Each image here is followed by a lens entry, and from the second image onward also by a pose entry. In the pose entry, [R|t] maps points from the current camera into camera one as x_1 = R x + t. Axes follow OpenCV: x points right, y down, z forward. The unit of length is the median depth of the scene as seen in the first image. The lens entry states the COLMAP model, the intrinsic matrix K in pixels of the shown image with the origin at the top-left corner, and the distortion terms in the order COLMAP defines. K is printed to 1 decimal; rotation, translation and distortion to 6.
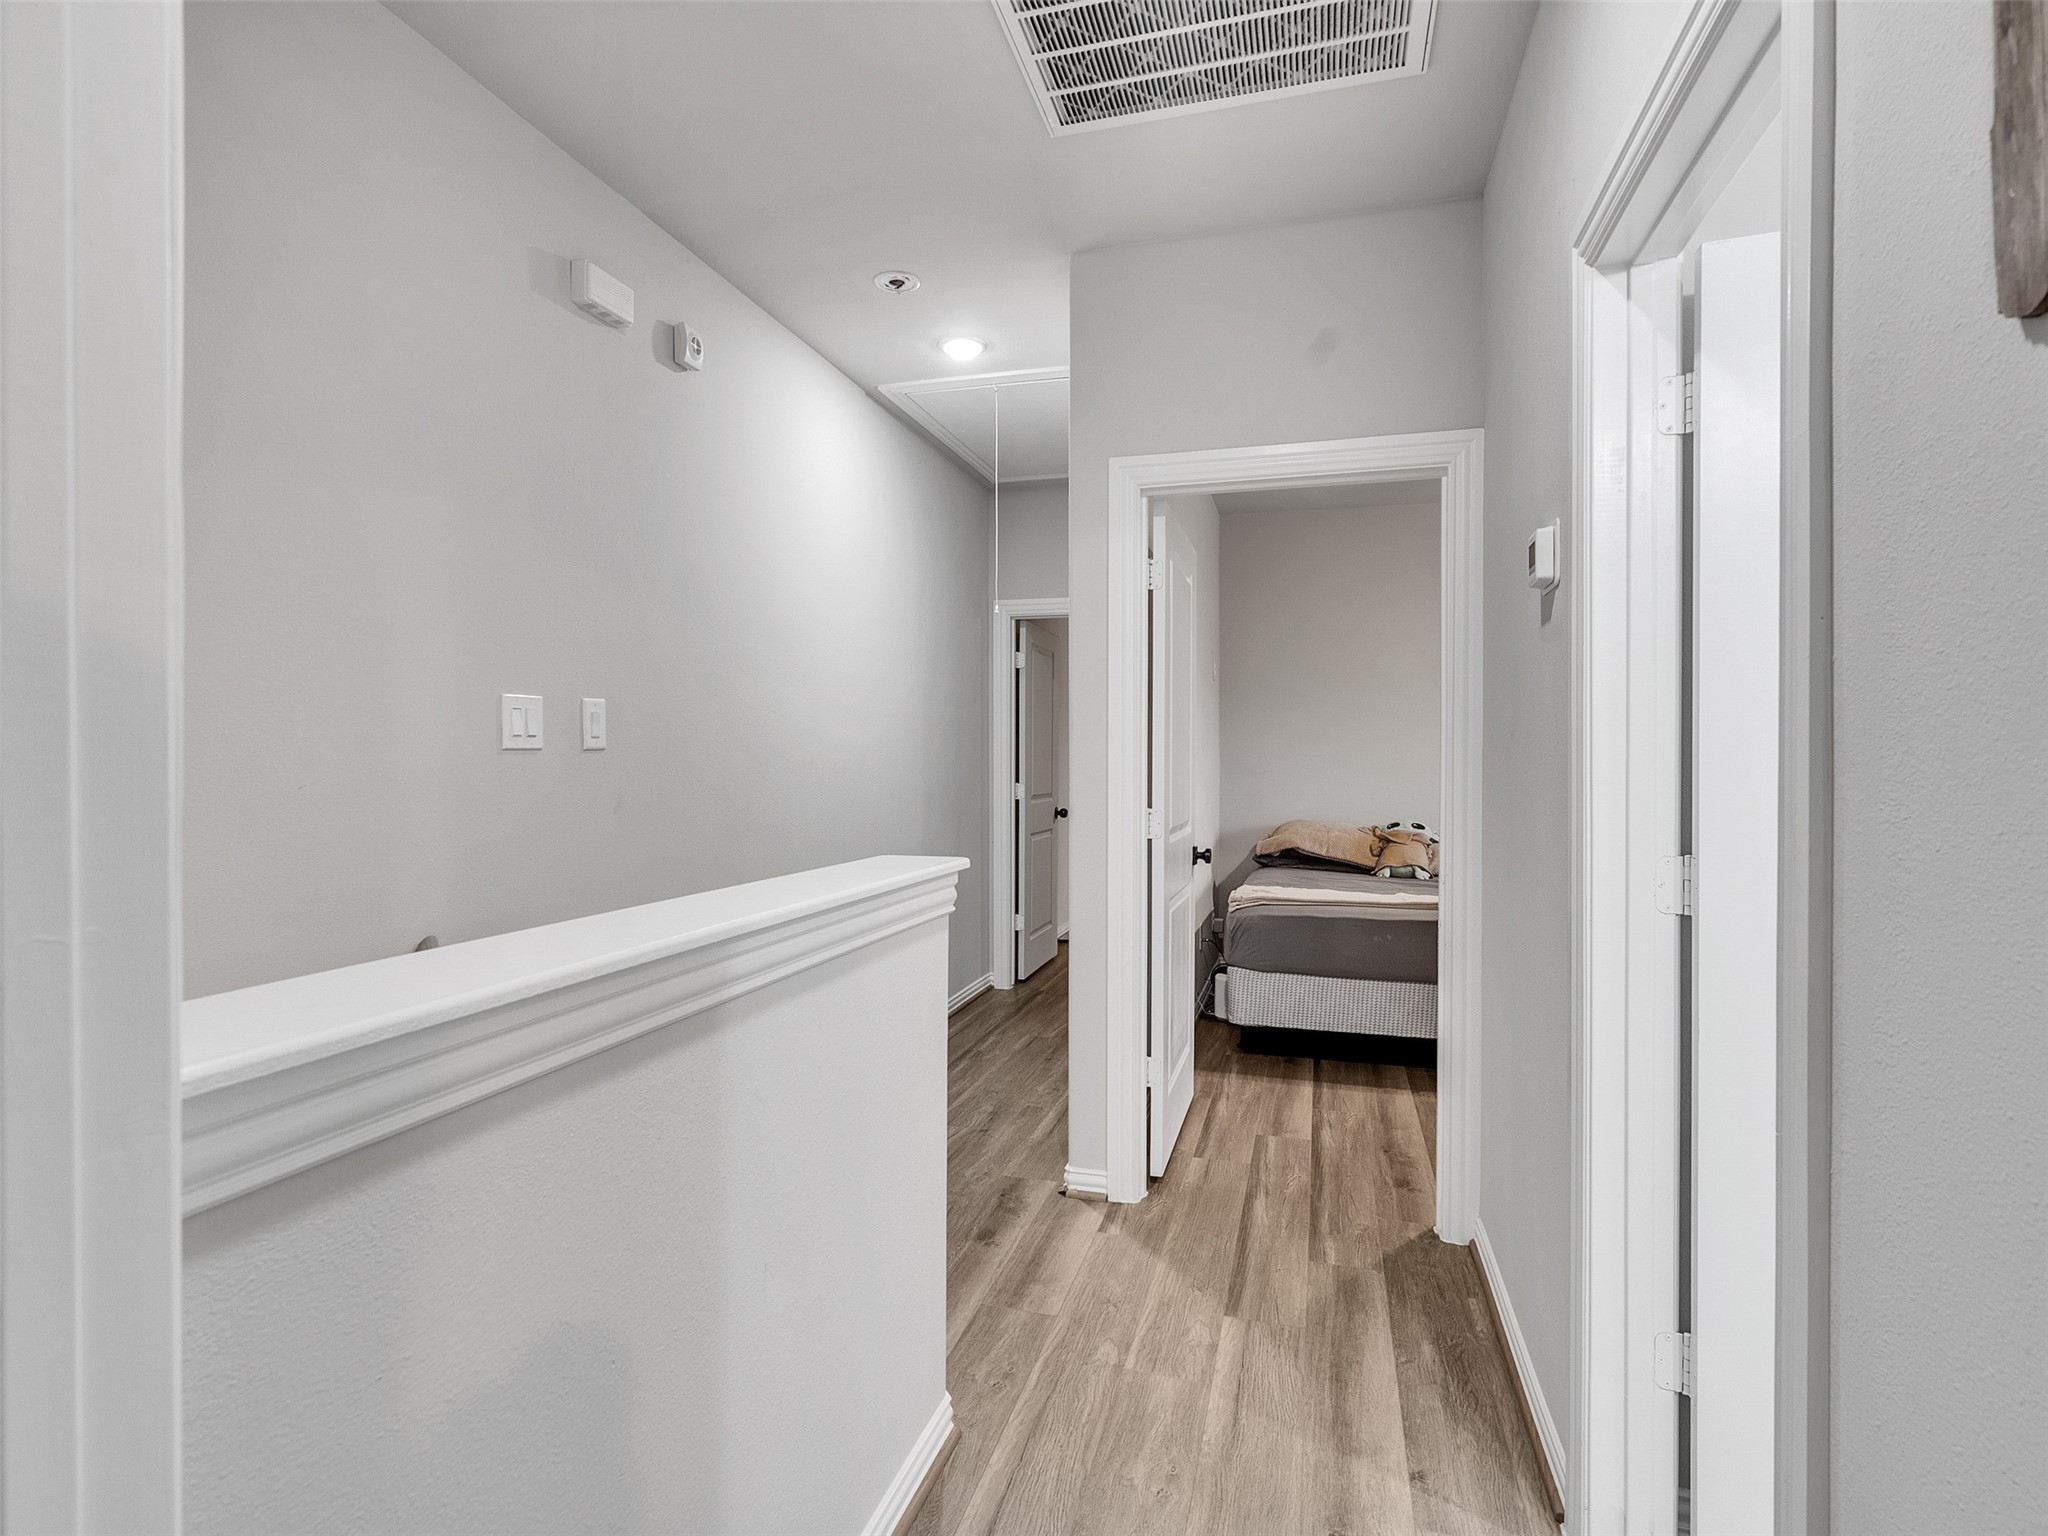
lens RADIAL K [[1046.4, 0, 1023.0], [0, 1046.4, 767.8], [0, 0, 1]] dist [-0.003874, 0.002381]
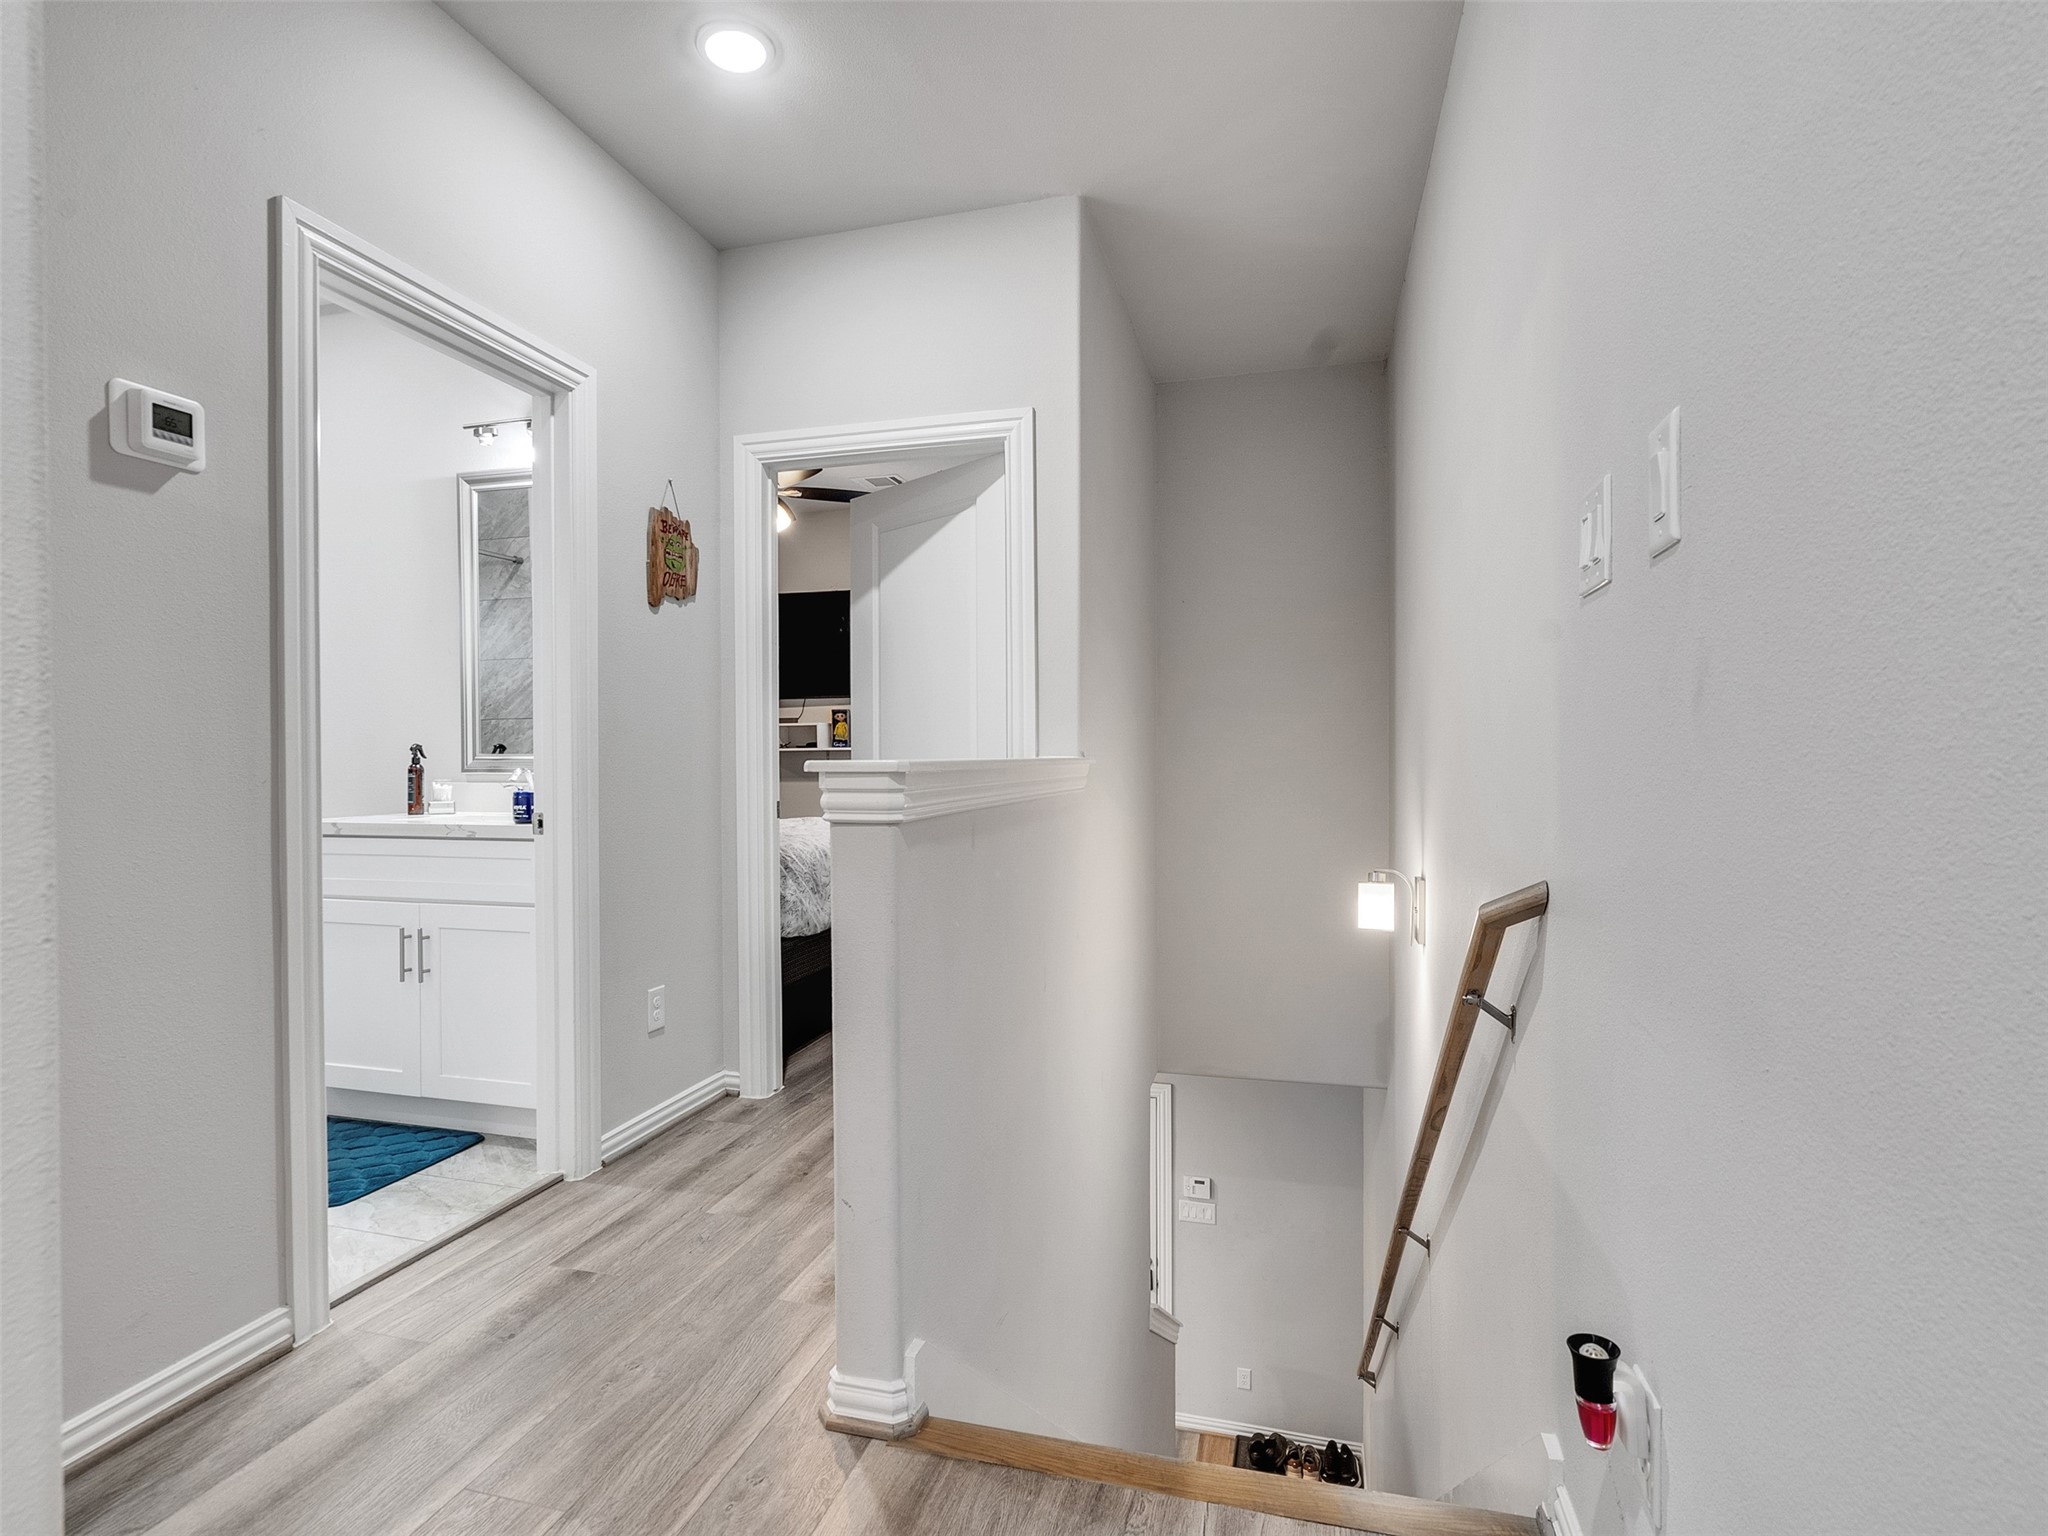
lens RADIAL K [[1046.4, 0, 1021.1], [0, 1046.4, 765.2], [0, 0, 1]] dist [-0.003874, 0.002381]
pose [[-0.999888, 0.006696, -0.013379, -0.100453], [0.006471, 0.999838, 0.016807, 0.036074], [0.013490, 0.016719, -0.999769, 0.851096]]
